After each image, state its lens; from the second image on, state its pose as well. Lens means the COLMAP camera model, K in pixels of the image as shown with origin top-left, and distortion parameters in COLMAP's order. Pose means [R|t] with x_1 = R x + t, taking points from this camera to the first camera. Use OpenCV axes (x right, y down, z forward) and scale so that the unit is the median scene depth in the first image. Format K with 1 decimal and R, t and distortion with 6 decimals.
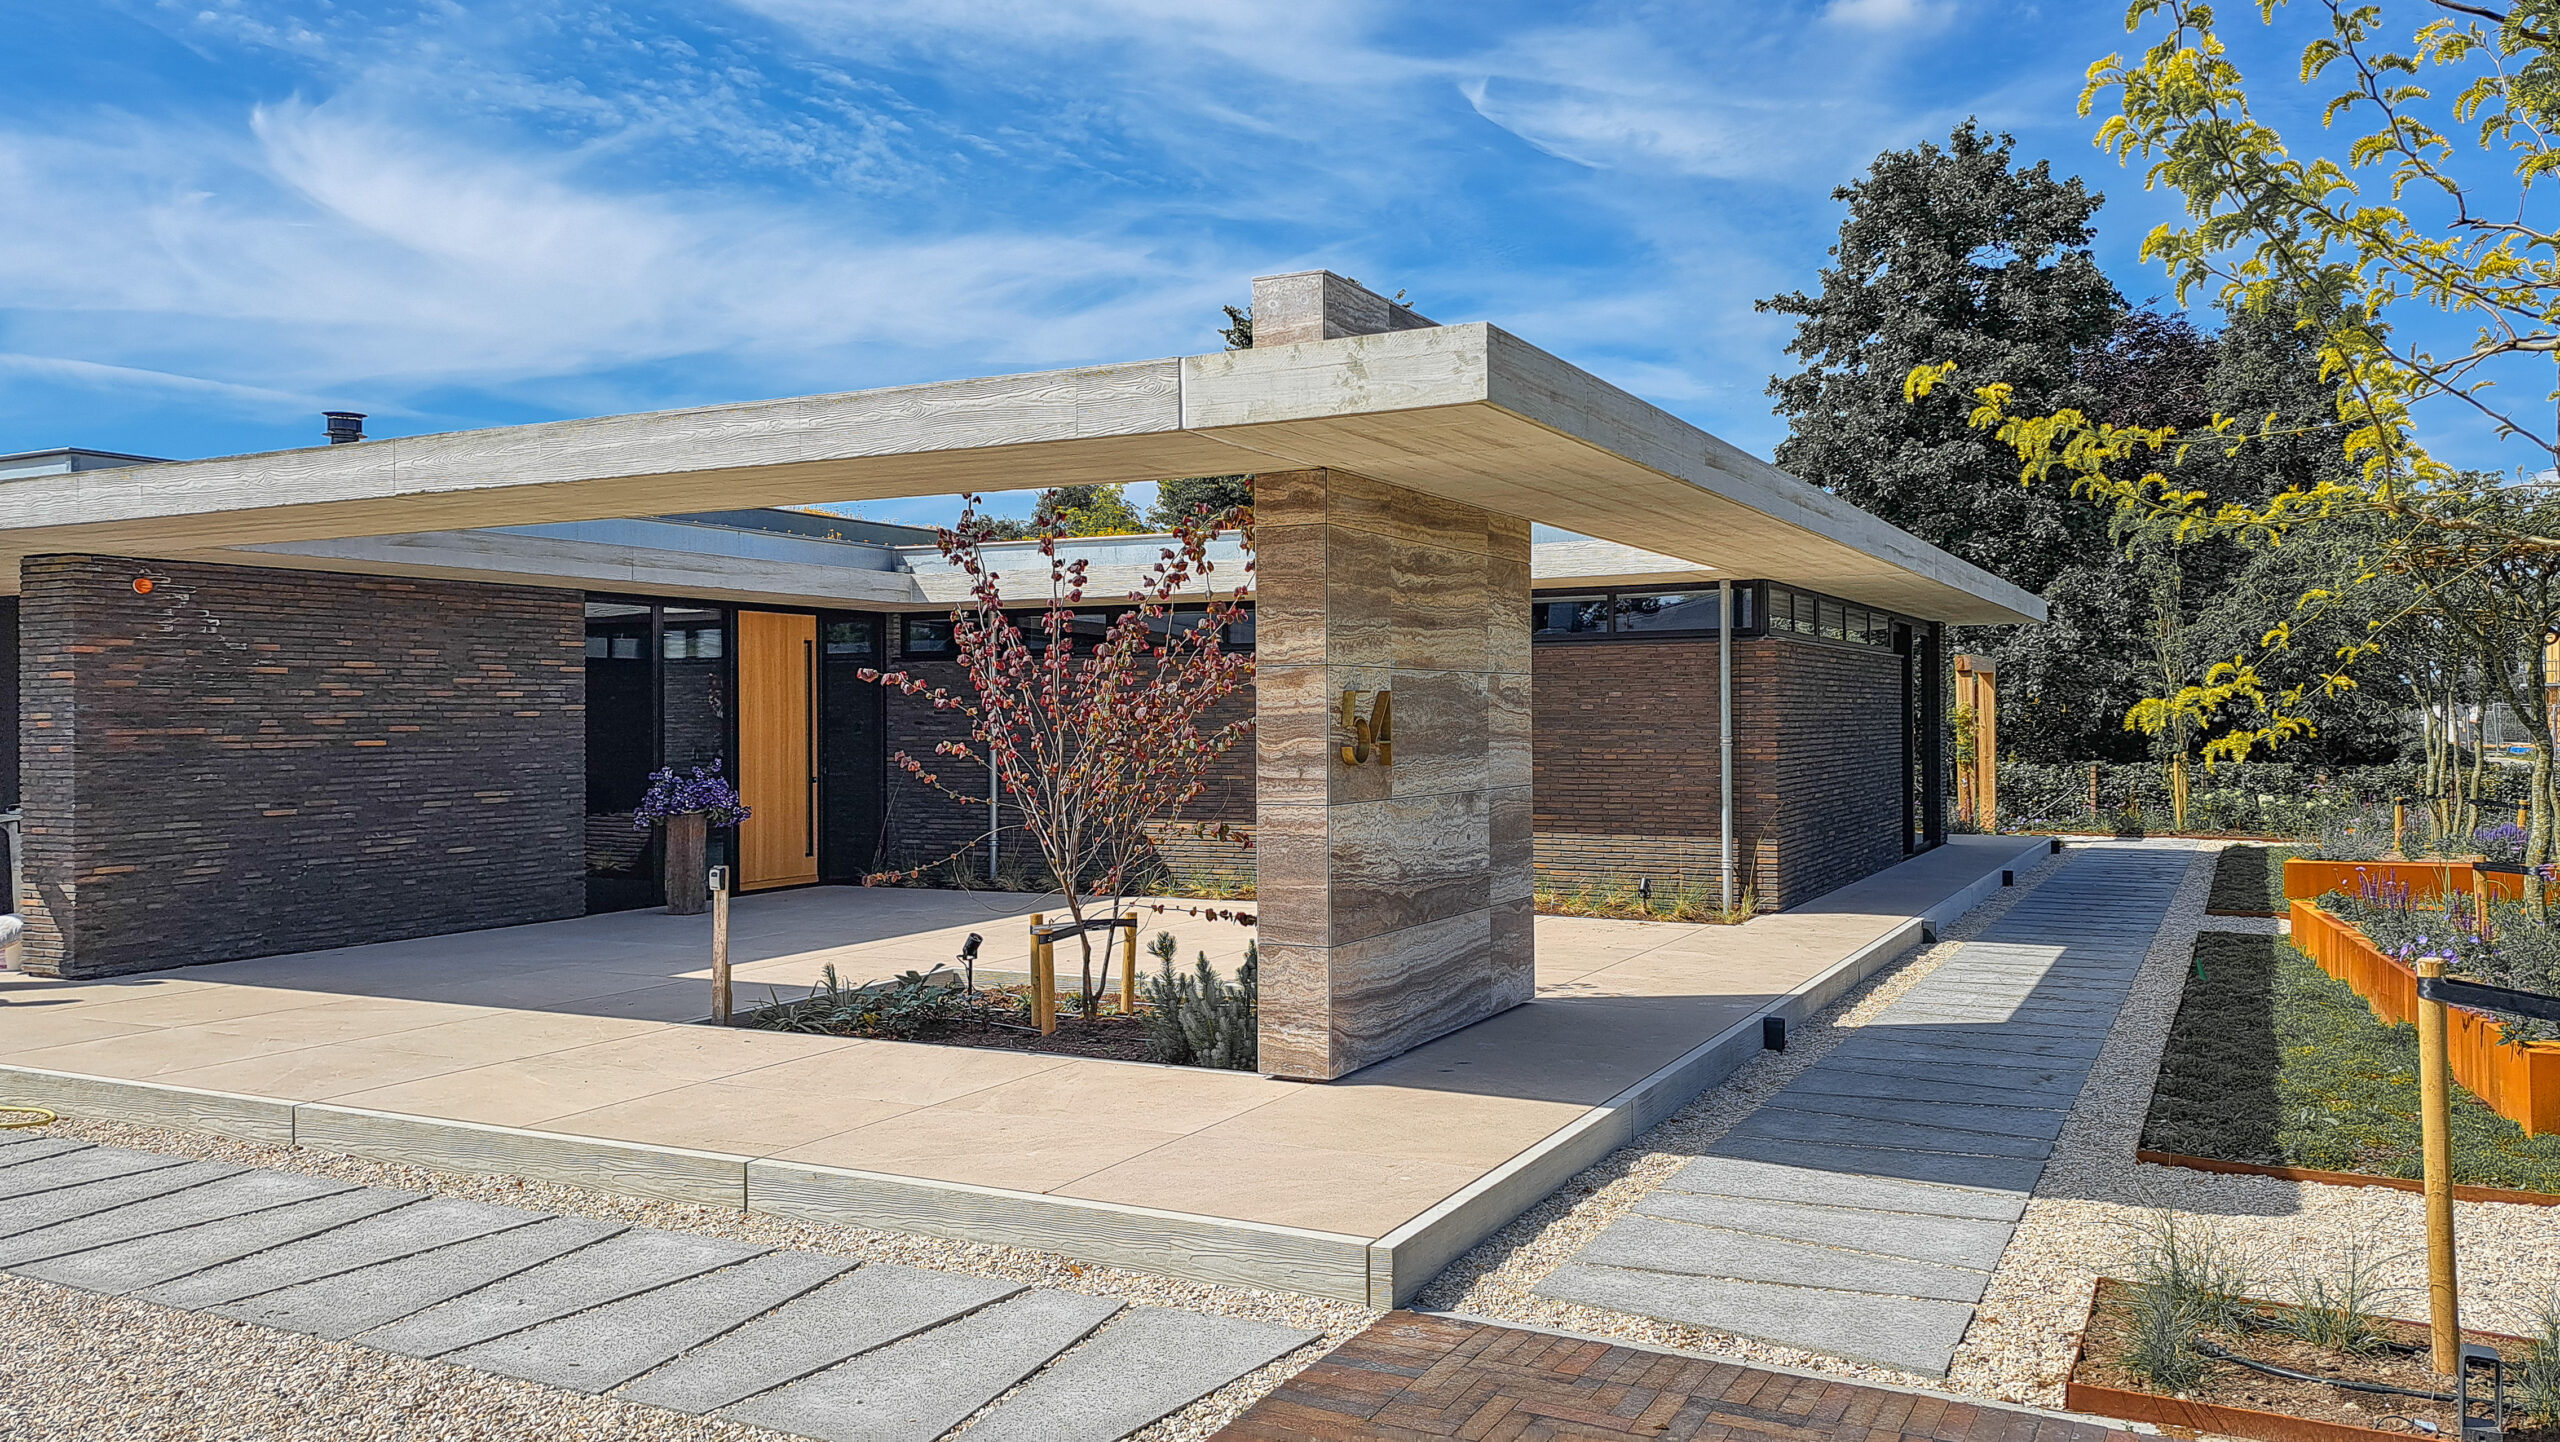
lens RADIAL K [[1897.0, 0, 1280.0], [0, 1897.0, 721.0], [0, 0, 1]] dist [0.042337, -0.002450]
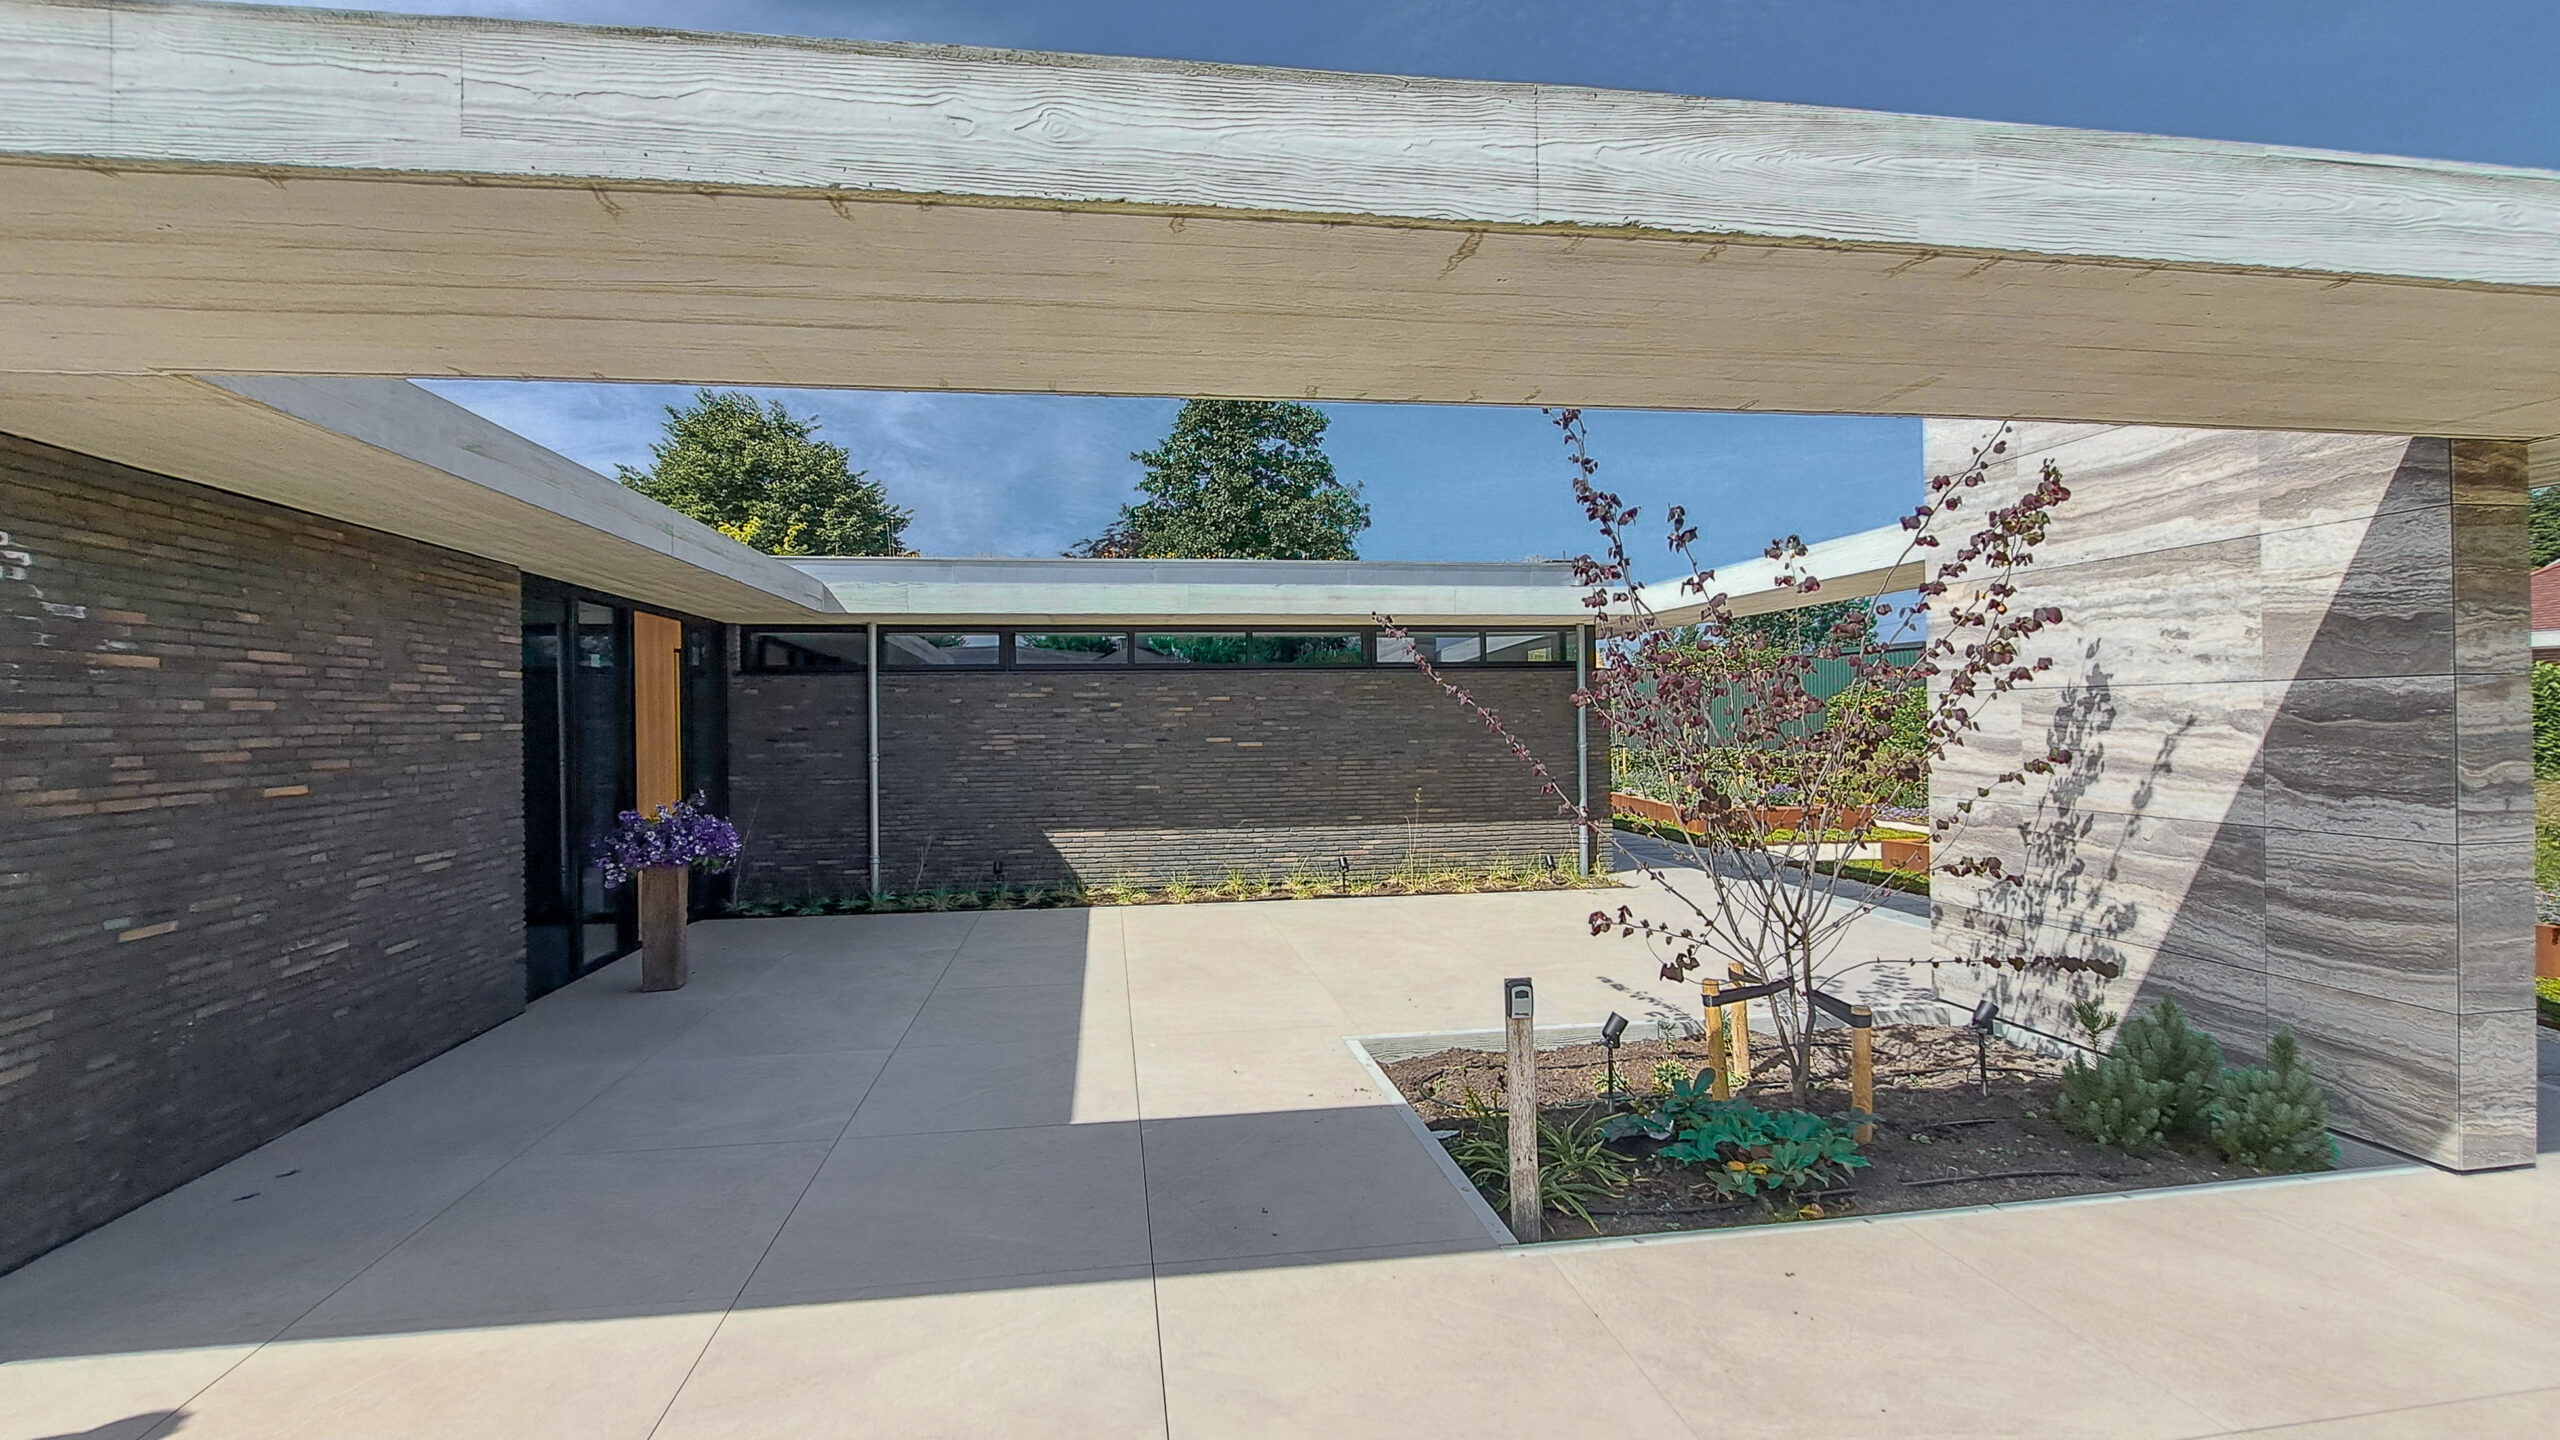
lens RADIAL K [[1105.1, 0, 1280.0], [0, 1105.1, 720.0], [0, 0, 1]] dist [-0.015785, 0.000208]
pose [[0.817280, -0.003456, 0.576230, -0.428941], [0.007408, 0.999962, -0.004509, -0.006713], [-0.576193, 0.007954, 0.817275, 0.563274]]
